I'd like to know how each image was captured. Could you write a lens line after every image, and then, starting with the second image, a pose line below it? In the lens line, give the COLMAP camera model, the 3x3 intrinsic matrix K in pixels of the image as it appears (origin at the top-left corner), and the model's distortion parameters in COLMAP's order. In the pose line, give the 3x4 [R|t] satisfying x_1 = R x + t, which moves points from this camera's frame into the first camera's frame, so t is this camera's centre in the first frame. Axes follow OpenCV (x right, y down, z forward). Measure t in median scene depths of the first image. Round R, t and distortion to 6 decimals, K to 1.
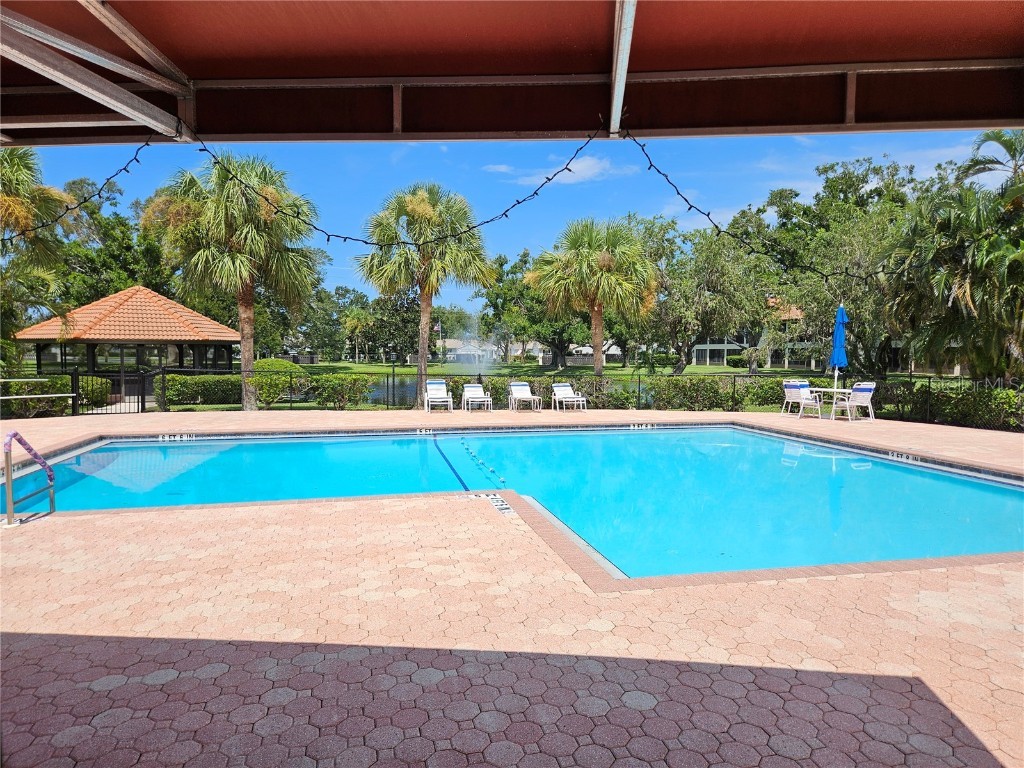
lens RADIAL K [[694.6, 0, 516.4], [0, 694.6, 379.7], [0, 0, 1]] dist [0.084655, -0.064796]
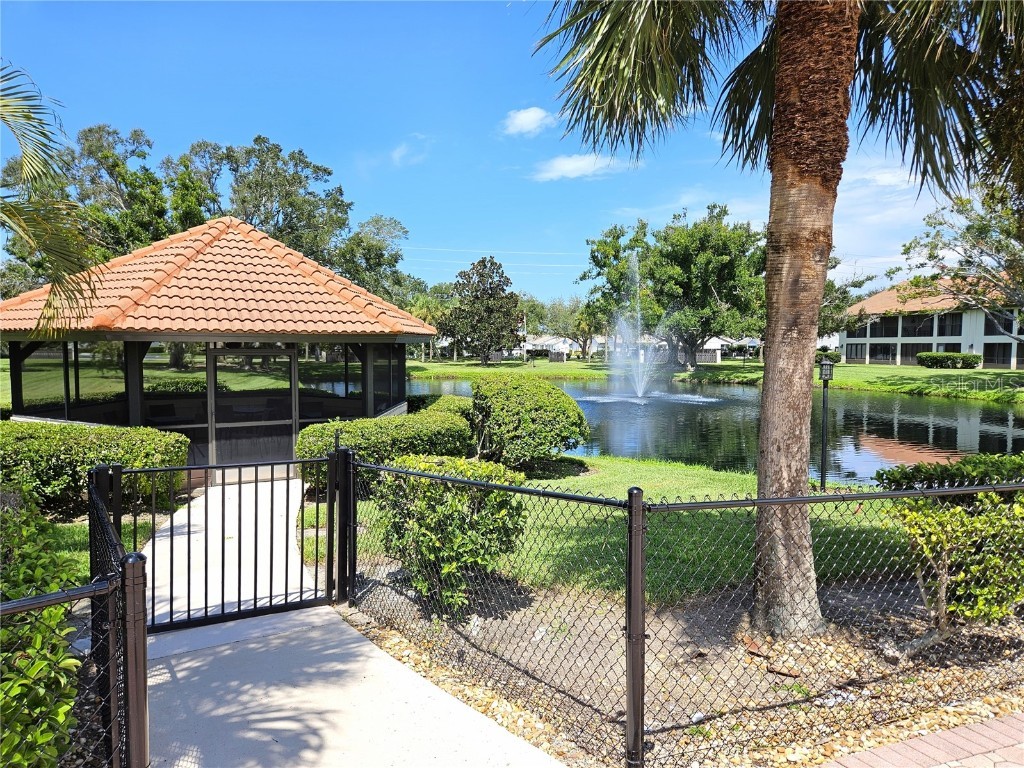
lens RADIAL K [[703.2, 0, 512.0], [0, 703.2, 384.0], [0, 0, 1]] dist [0.078682, -0.060055]
pose [[0.999620, 0.000126, -0.027574, -0.129620], [0.000279, 0.999892, 0.014693, -0.011315], [0.027573, -0.014695, 0.999512, 0.207464]]
